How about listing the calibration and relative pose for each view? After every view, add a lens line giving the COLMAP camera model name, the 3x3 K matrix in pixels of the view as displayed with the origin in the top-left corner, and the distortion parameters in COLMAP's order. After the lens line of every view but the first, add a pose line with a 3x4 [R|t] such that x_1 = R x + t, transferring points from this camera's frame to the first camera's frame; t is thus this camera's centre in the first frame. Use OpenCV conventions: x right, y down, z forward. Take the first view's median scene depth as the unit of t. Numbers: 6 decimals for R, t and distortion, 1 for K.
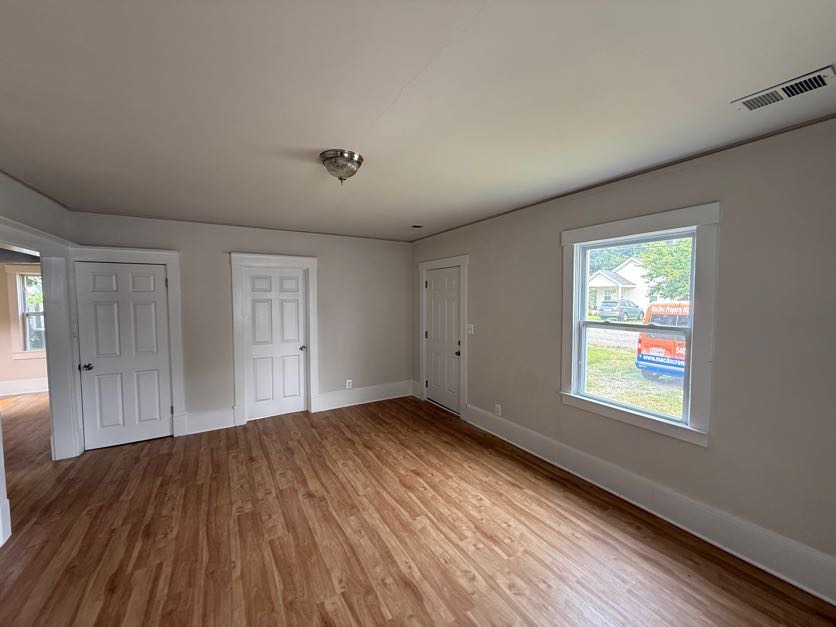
lens RADIAL K [[332.9, 0, 415.4], [0, 332.9, 314.2], [0, 0, 1]] dist [0.000983, 0.000010]
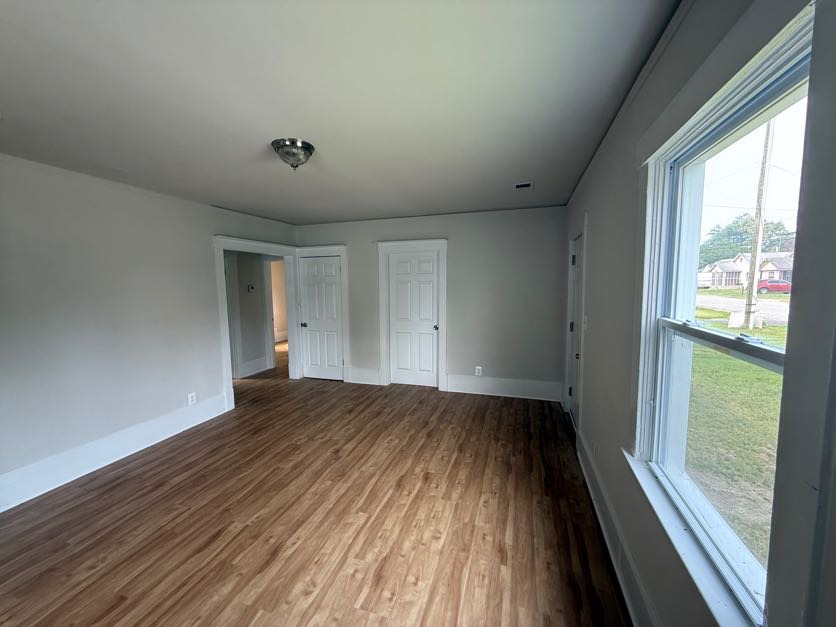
lens RADIAL K [[332.9, 0, 415.4], [0, 332.9, 314.2], [0, 0, 1]] dist [0.000983, 0.000010]
pose [[0.665257, 0.066939, -0.743608, 0.635955], [-0.029837, 0.997561, 0.063107, -0.007776], [0.746018, -0.019795, 0.665631, 0.417038]]
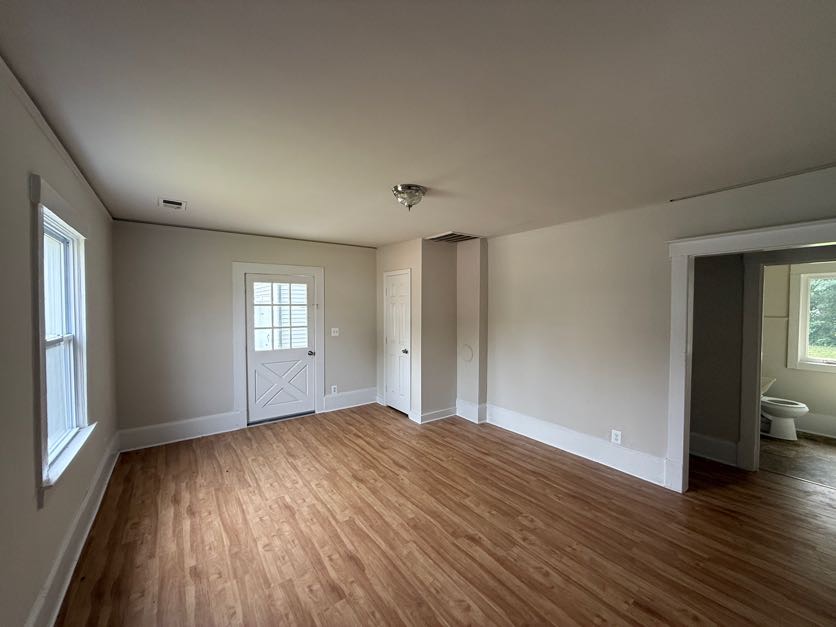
lens RADIAL K [[332.9, 0, 415.4], [0, 332.9, 314.2], [0, 0, 1]] dist [0.000983, 0.000010]
pose [[-0.995491, 0.007697, -0.094543, -0.091644], [0.000330, 0.996978, 0.077686, -0.077992], [0.094855, 0.077304, -0.992485, 1.647792]]
